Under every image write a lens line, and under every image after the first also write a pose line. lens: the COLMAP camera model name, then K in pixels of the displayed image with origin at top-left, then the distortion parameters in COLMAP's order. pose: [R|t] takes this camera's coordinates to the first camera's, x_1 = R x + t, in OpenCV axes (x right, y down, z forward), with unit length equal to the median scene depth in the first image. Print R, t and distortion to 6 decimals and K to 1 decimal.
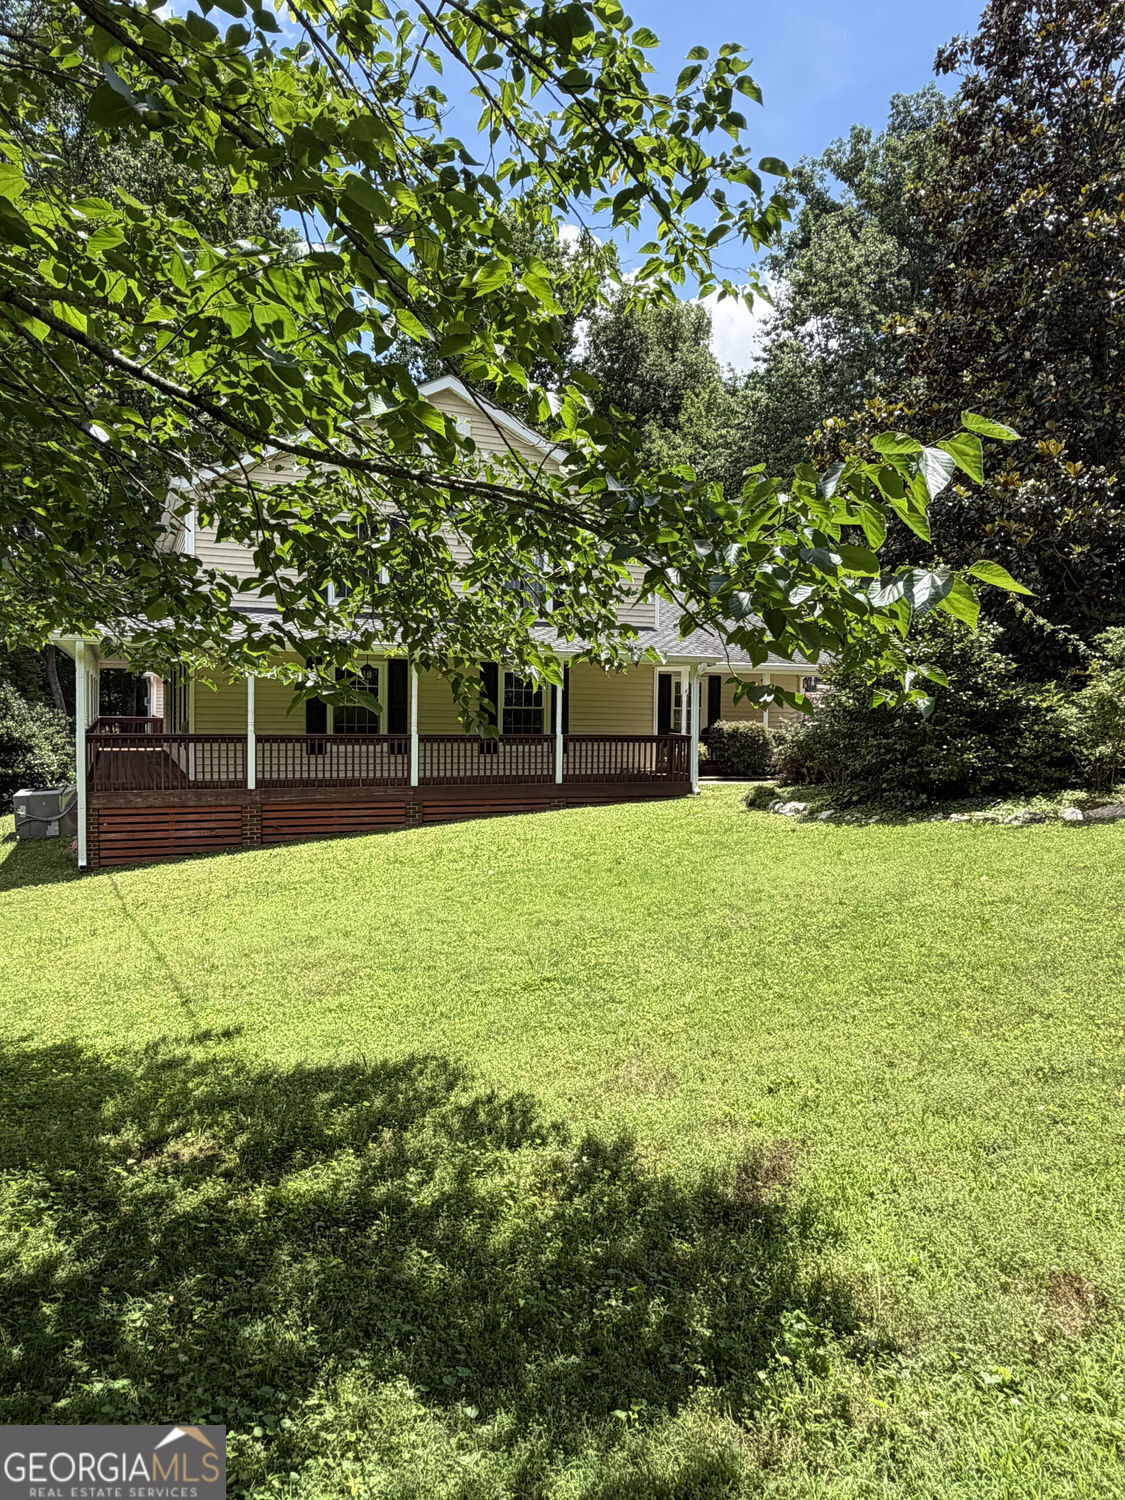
lens RADIAL K [[1018.2, 0, 560.2], [0, 1018.2, 746.0], [0, 0, 1]] dist [-0.019957, 0.024802]
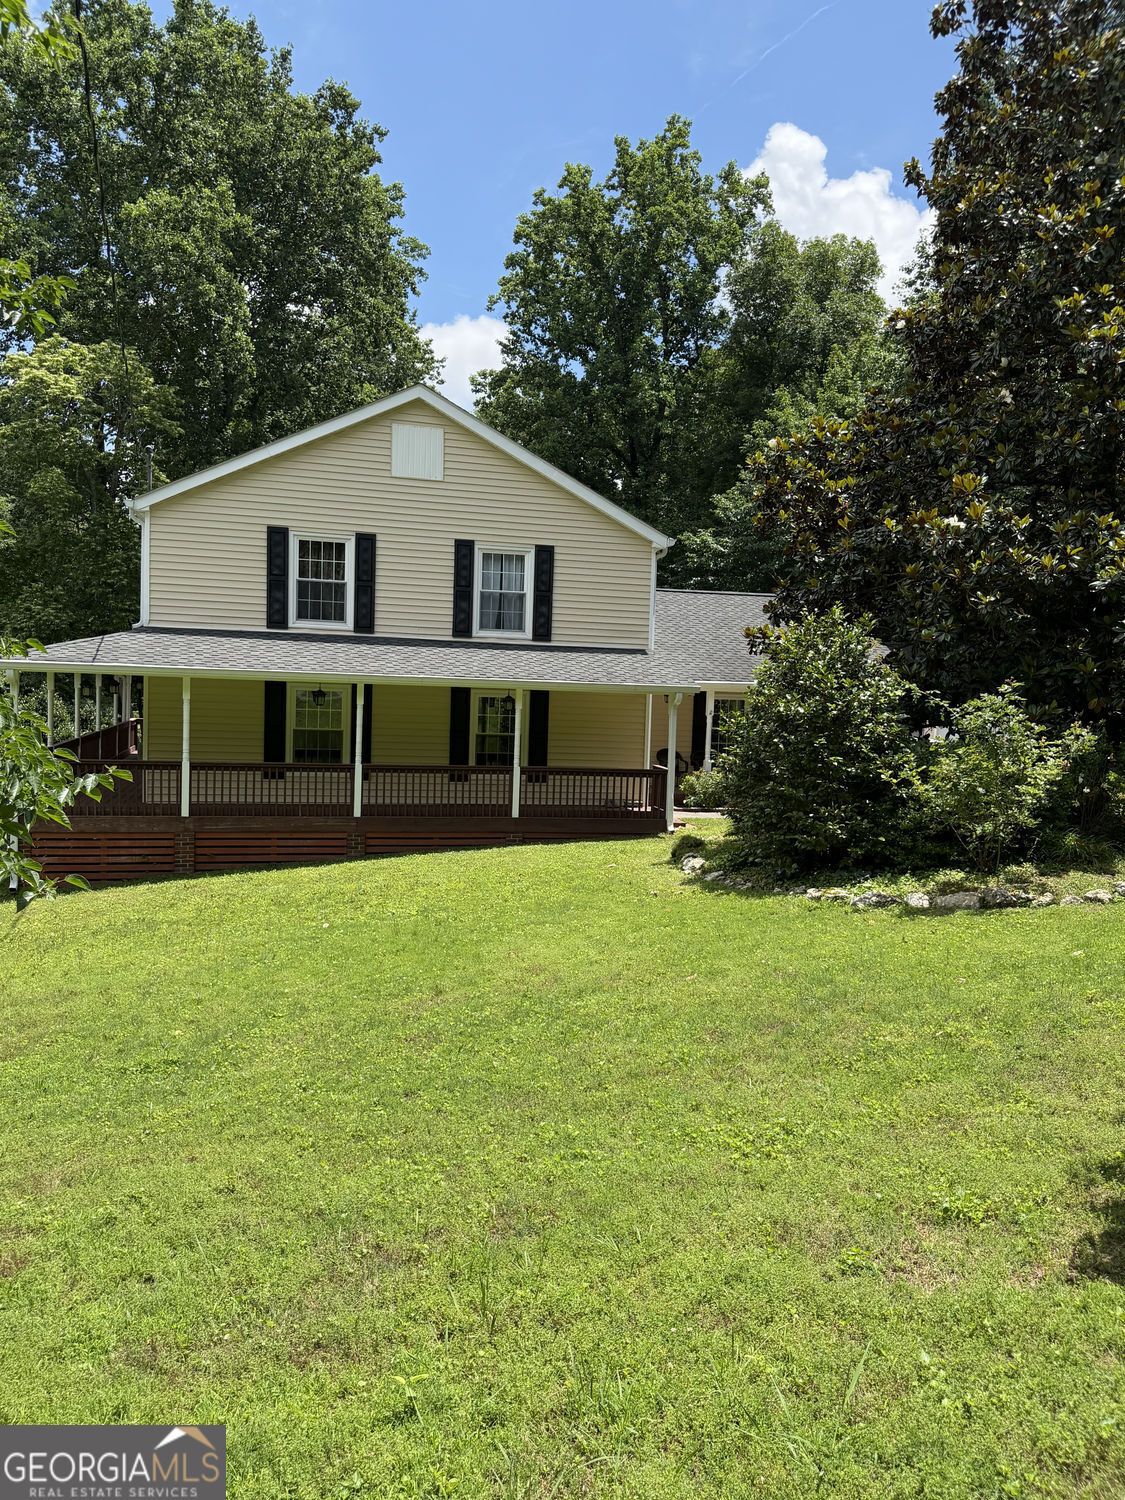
lens RADIAL K [[1135.3, 0, 563.3], [0, 1135.3, 753.4], [0, 0, 1]] dist [0.013954, -0.014233]
pose [[0.986809, 0.030368, -0.159012, 0.339399], [-0.027351, 0.999403, 0.021129, -0.075761], [0.159559, -0.016501, 0.987050, -0.059992]]
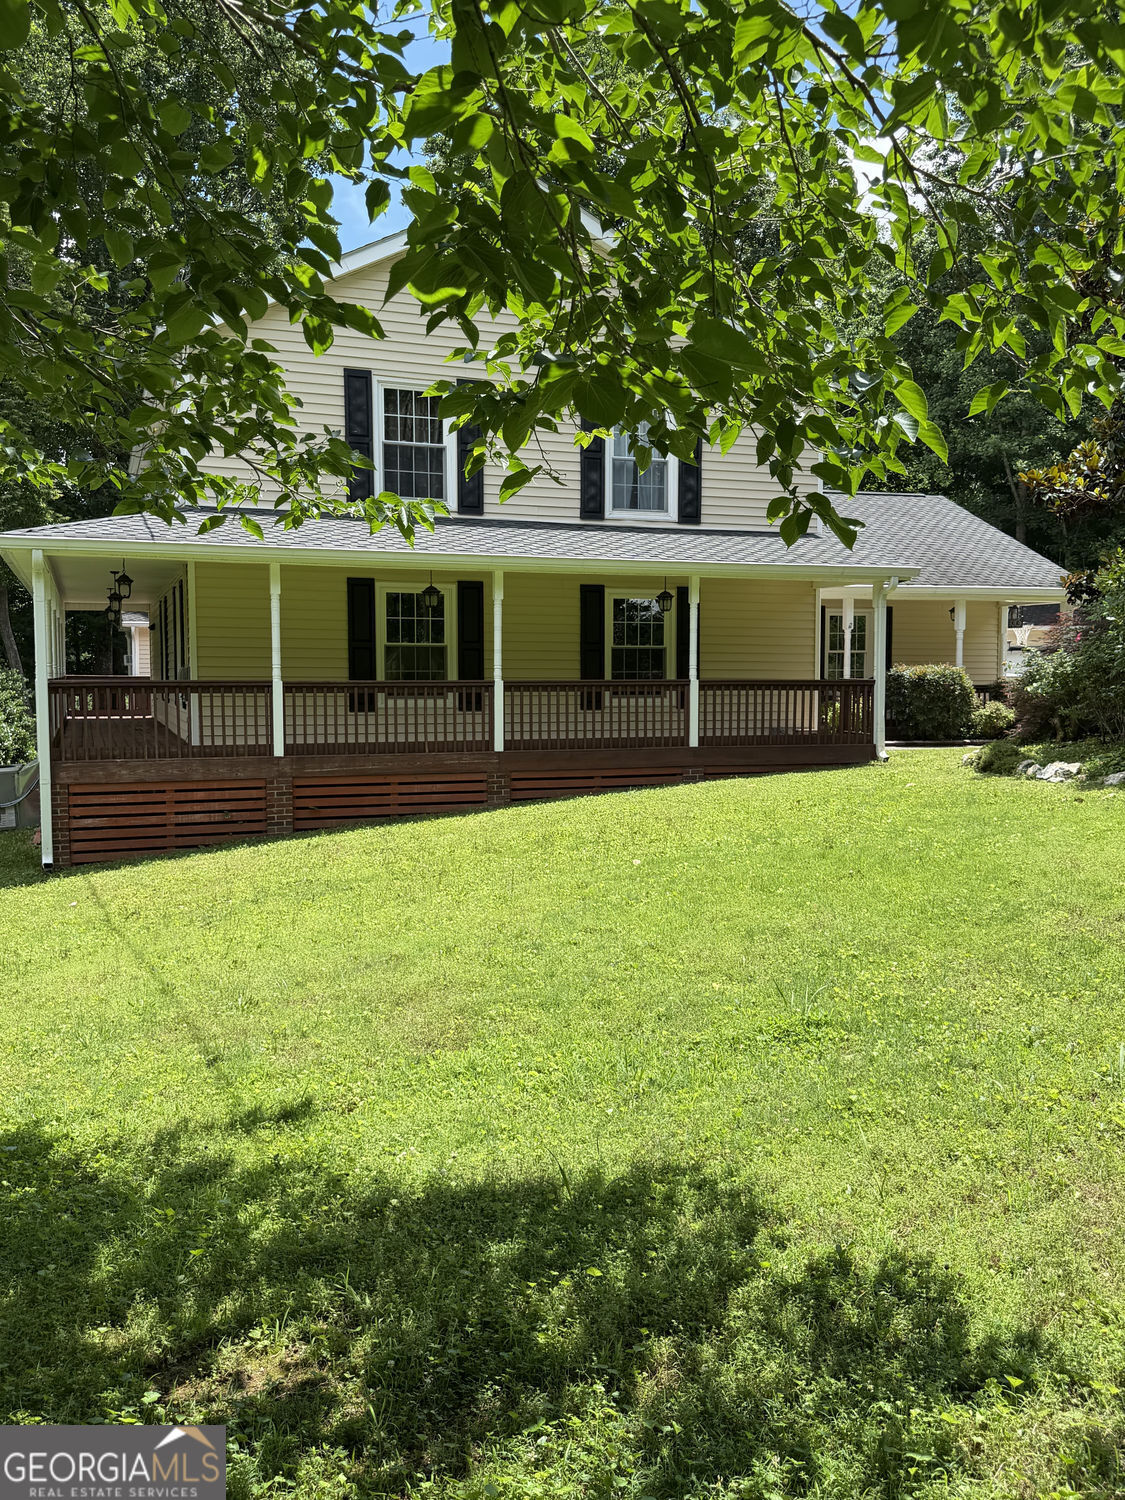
lens RADIAL K [[1302.4, 0, 576.2], [0, 1302.4, 740.5], [0, 0, 1]] dist [0.092998, -0.116296]
pose [[0.998295, -0.012231, -0.057083, -0.054464], [0.013279, 0.999750, 0.018004, 0.024214], [0.056849, -0.018731, 0.998207, 0.115291]]
